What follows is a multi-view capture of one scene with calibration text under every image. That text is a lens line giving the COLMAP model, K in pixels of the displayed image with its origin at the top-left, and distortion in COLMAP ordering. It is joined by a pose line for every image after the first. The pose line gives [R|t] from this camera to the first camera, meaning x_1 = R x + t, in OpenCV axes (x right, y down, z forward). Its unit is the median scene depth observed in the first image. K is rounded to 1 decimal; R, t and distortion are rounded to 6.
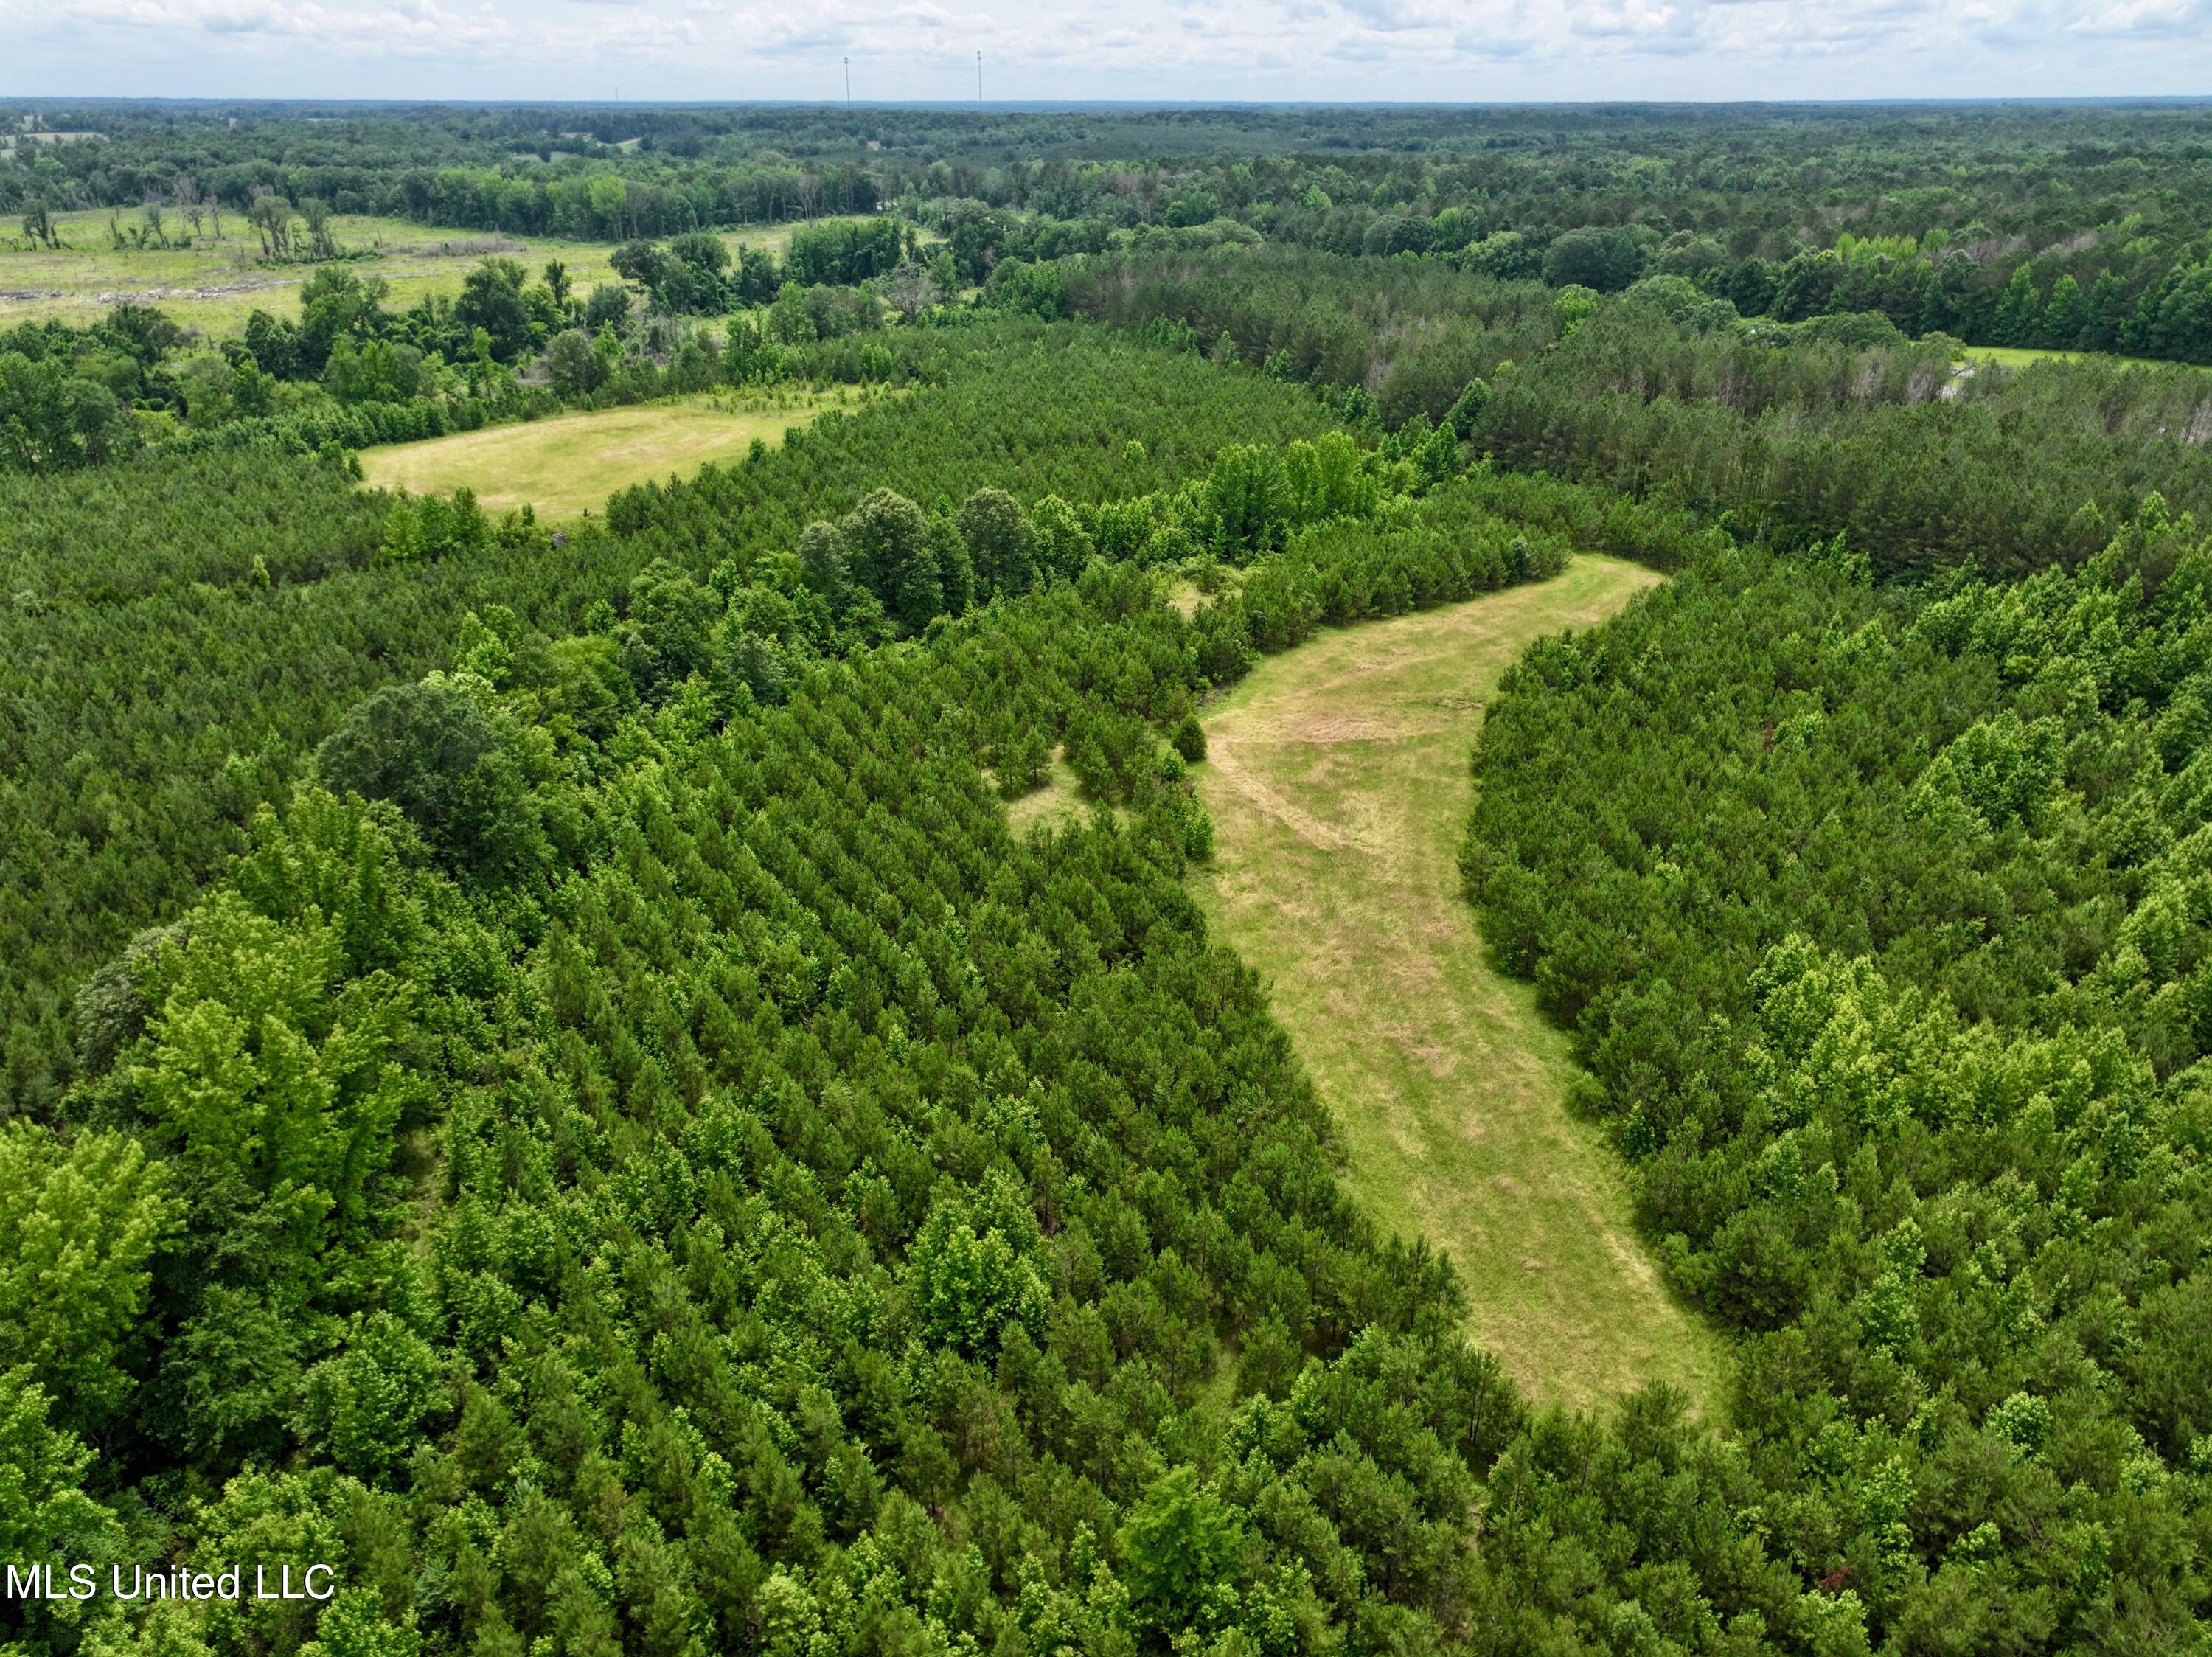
lens RADIAL K [[1559.8, 0, 1118.3], [0, 1559.8, 826.7], [0, 0, 1]] dist [0.000401, 0.013122]
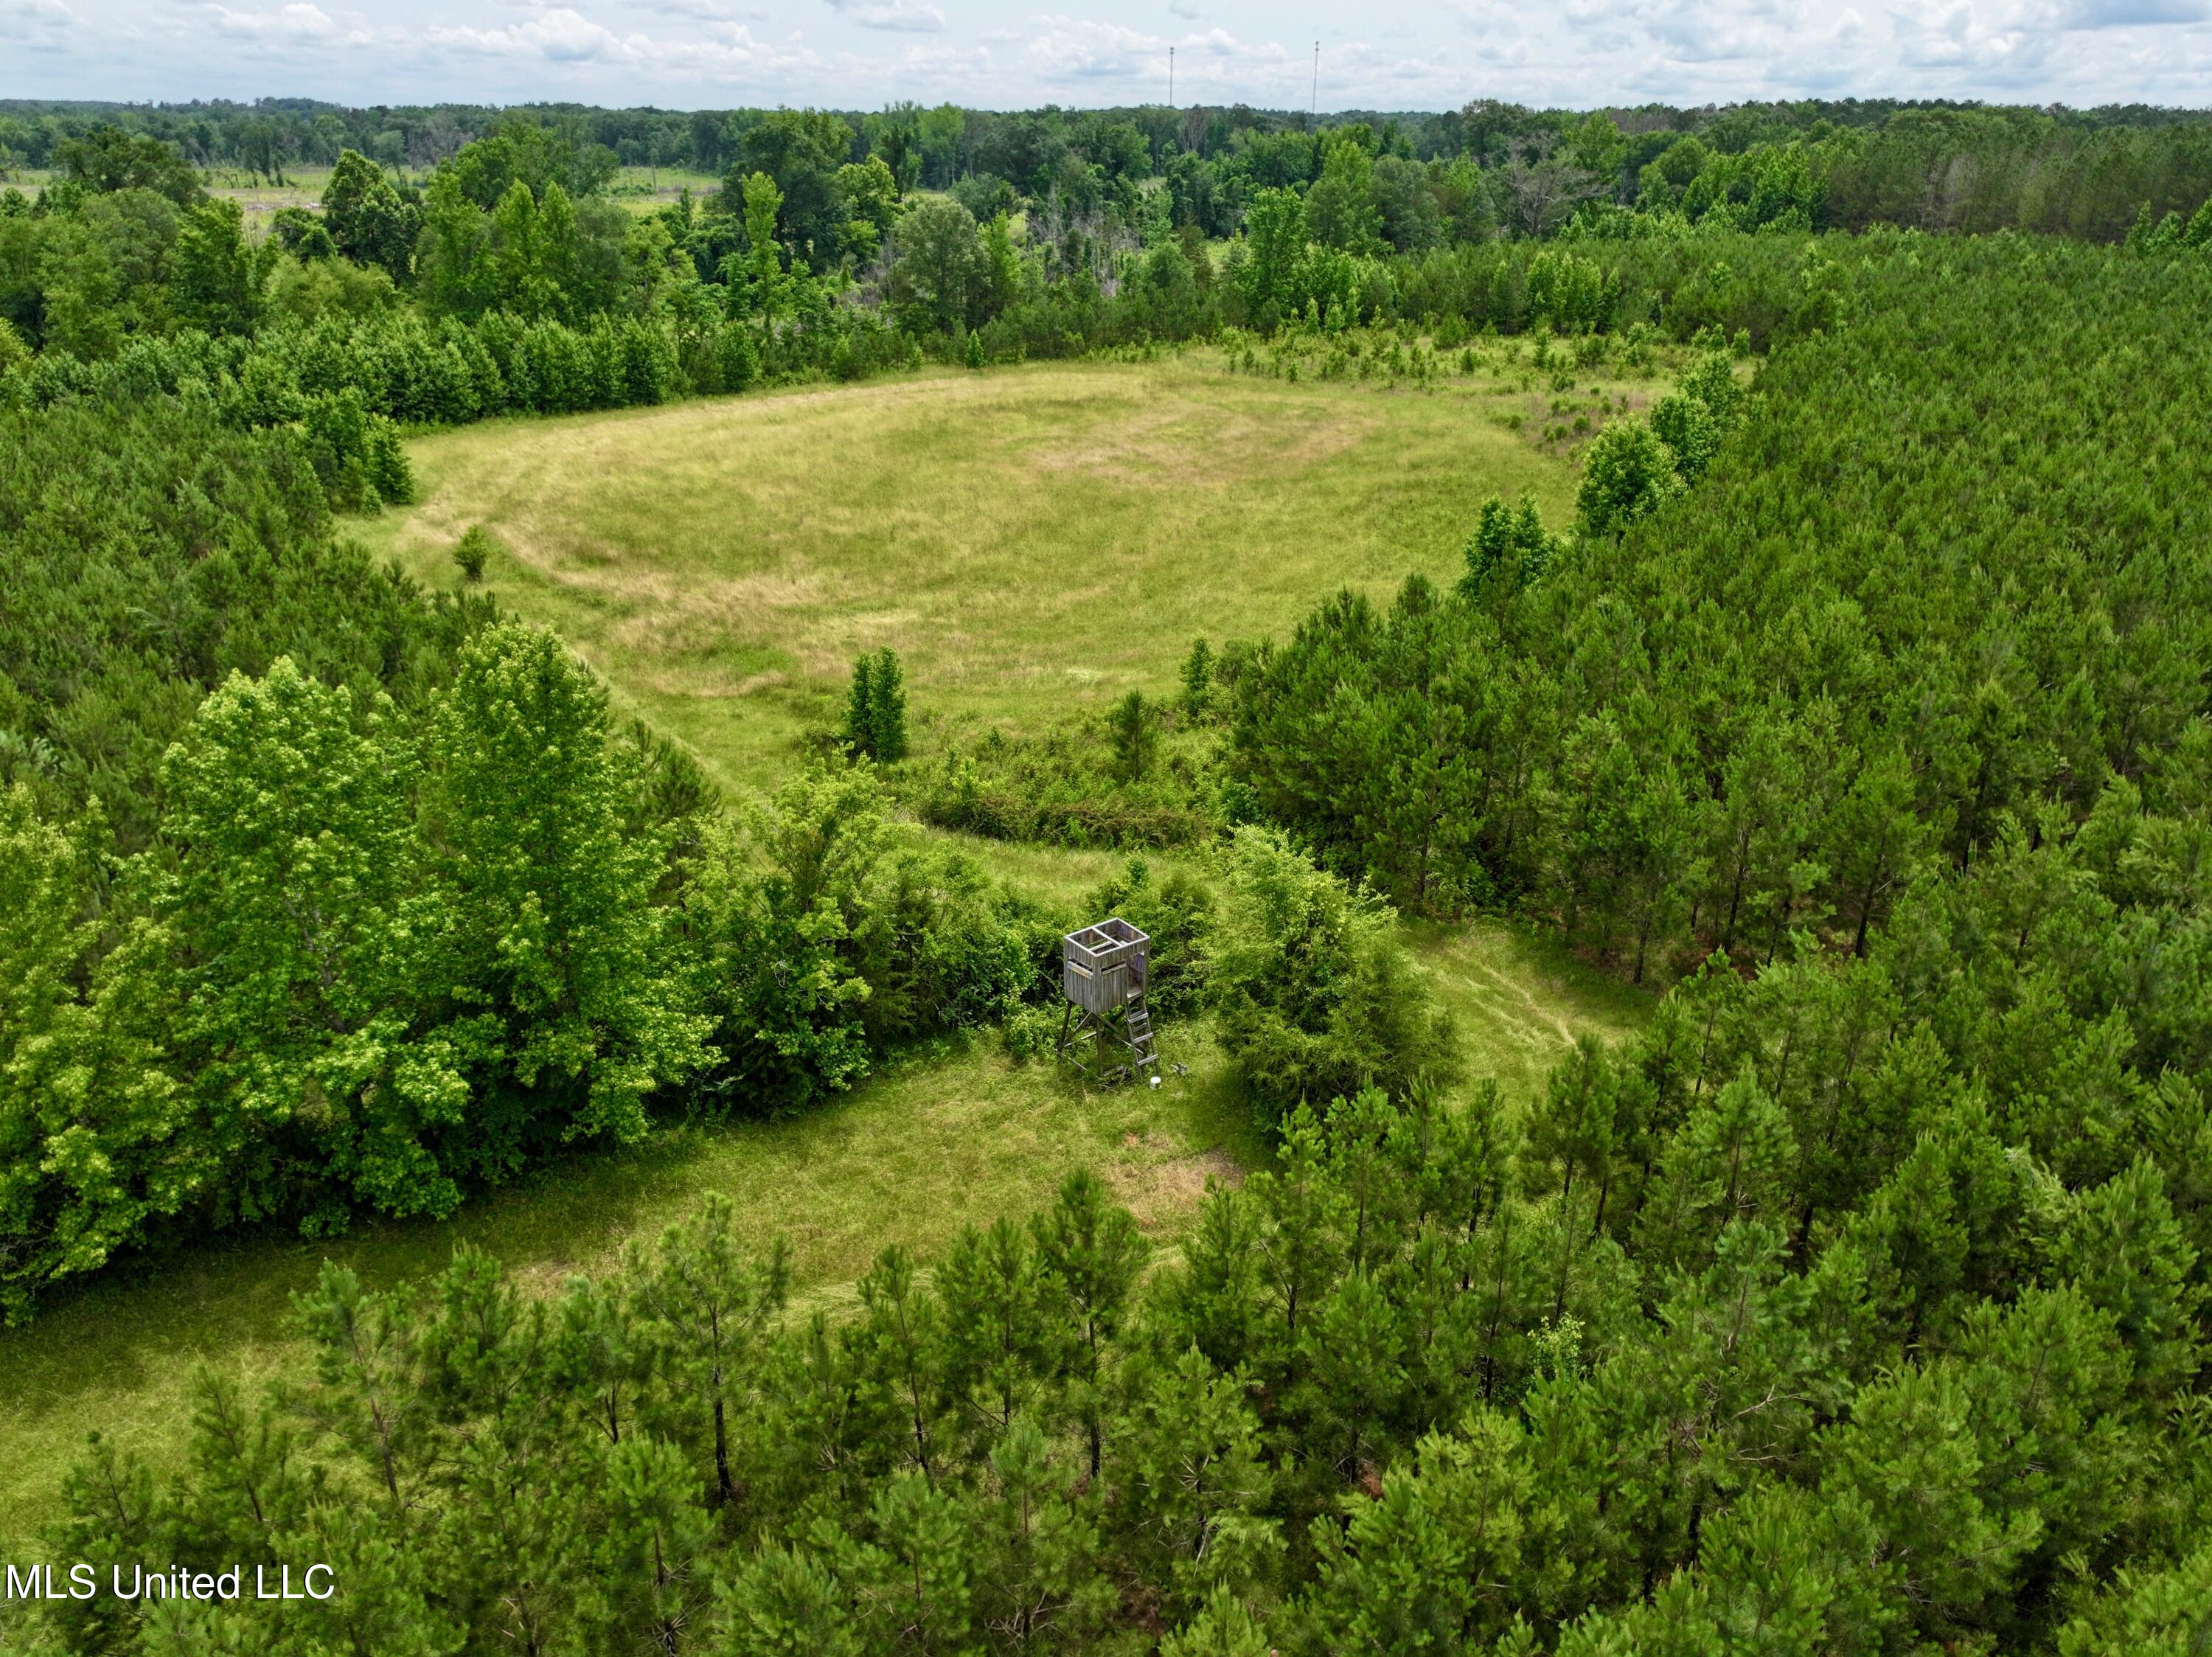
lens RADIAL K [[1559.8, 0, 1103.5], [0, 1559.8, 830.5], [0, 0, 1]] dist [0.000401, 0.013122]
pose [[0.985446, 0.077248, -0.151426, -0.226571], [-0.079452, 0.996802, -0.008553, -0.132946], [0.150281, 0.020460, 0.988432, 0.568659]]
